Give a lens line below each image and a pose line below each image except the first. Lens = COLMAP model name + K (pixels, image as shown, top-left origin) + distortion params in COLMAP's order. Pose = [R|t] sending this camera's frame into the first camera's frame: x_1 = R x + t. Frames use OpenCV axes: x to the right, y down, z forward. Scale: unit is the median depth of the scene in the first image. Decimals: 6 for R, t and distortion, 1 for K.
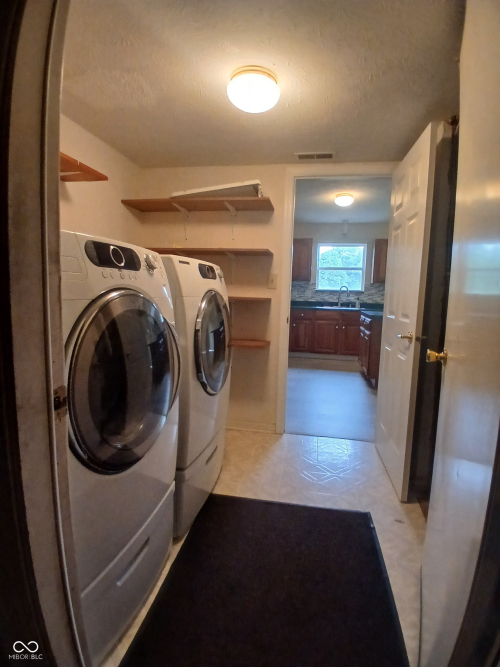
lens RADIAL K [[327.7, 0, 250.0], [0, 327.7, 333.5], [0, 0, 1]] dist [-0.002185, -0.036683]
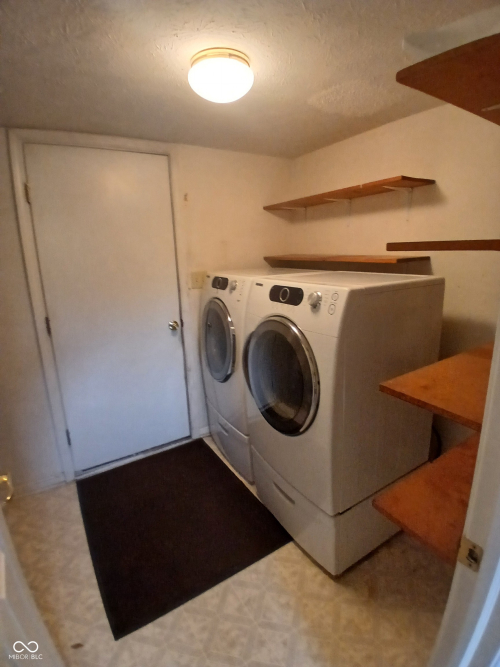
lens RADIAL K [[327.7, 0, 250.0], [0, 327.7, 333.5], [0, 0, 1]] dist [-0.002185, -0.036683]
pose [[-0.740850, 0.151495, -0.654363, 0.470892], [-0.079279, 0.947699, 0.309164, -0.316009], [0.666976, 0.280921, -0.690092, 1.414170]]
